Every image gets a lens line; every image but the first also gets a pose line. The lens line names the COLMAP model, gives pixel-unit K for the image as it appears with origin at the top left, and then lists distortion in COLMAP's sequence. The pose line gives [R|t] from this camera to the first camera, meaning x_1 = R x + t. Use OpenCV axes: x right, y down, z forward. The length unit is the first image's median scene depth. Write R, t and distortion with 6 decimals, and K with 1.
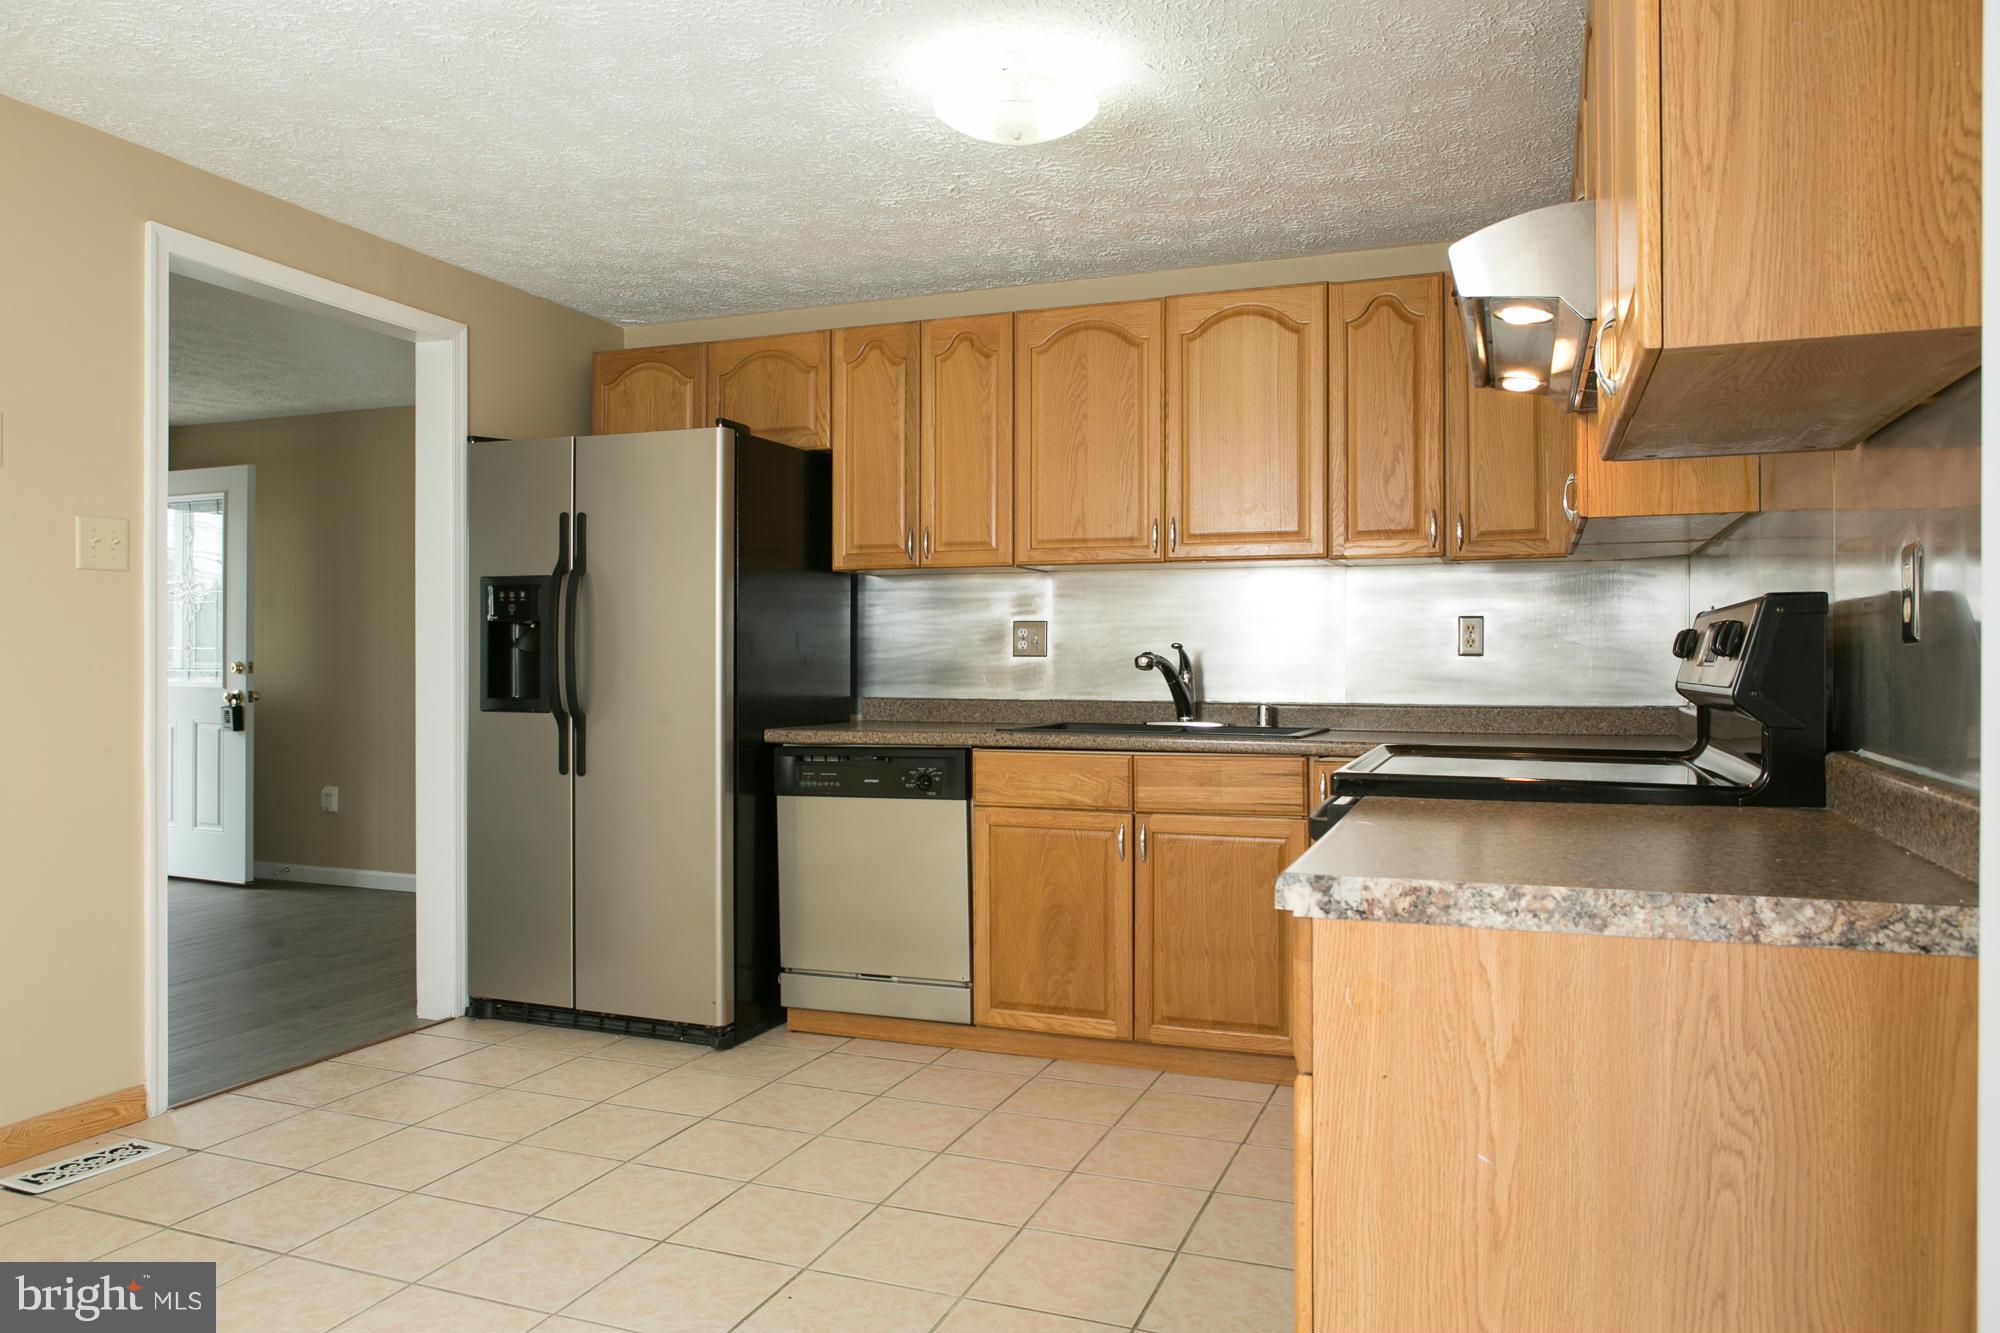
lens RADIAL K [[1357.2, 0, 995.3], [0, 1357.2, 658.0], [0, 0, 1]] dist [-0.037259, 0.052646]
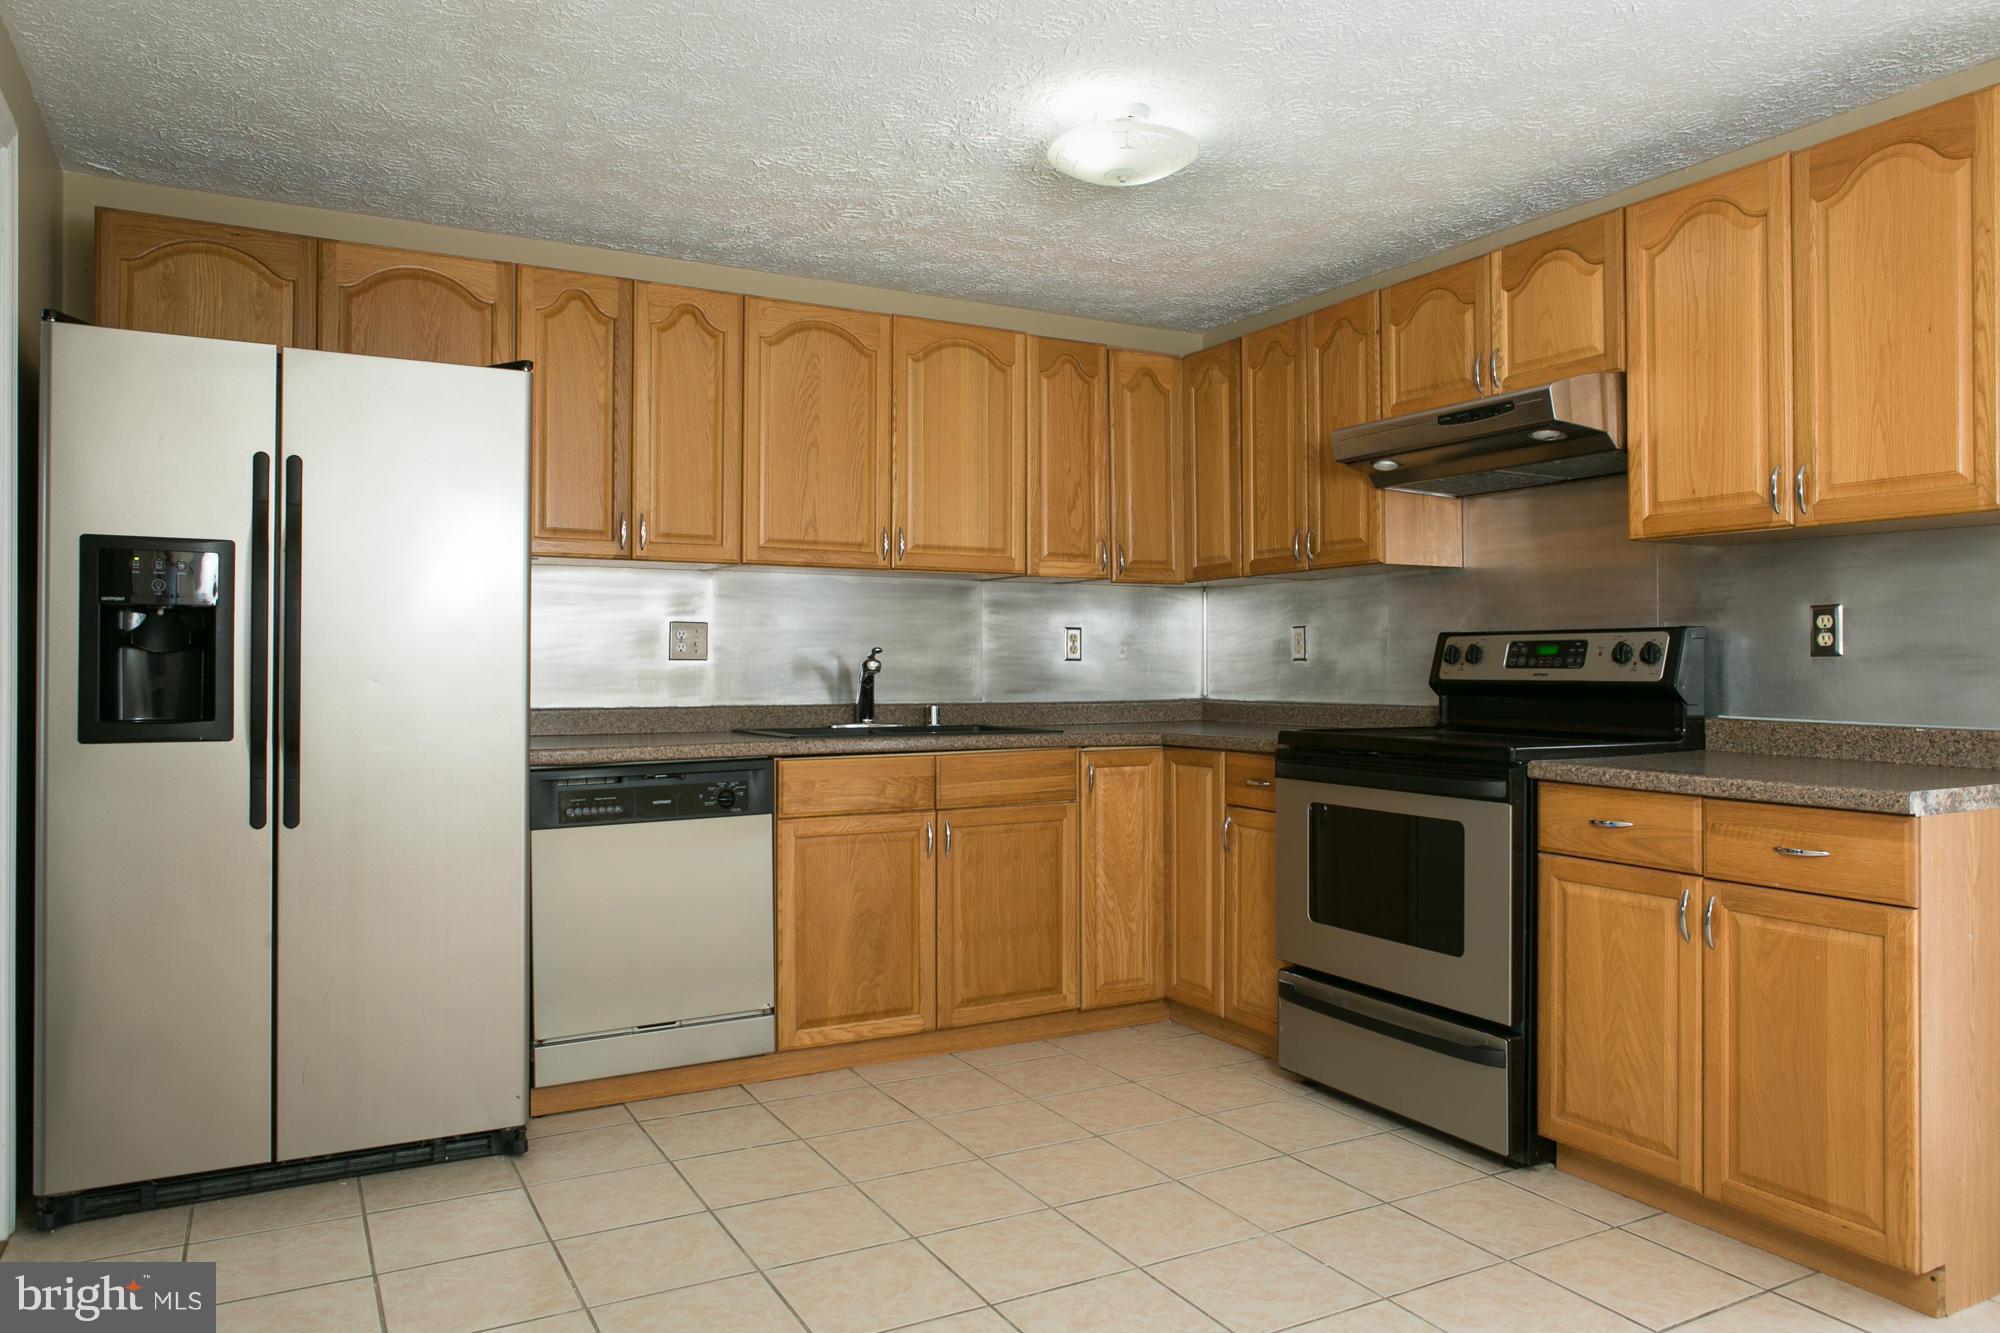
lens RADIAL K [[1357.2, 0, 995.3], [0, 1357.2, 658.0], [0, 0, 1]] dist [-0.037259, 0.052646]
pose [[0.648306, 0.003607, 0.761371, -0.626271], [-0.001391, 0.999993, -0.003553, 0.000488], [-0.761378, 0.001244, 0.648307, 0.273073]]
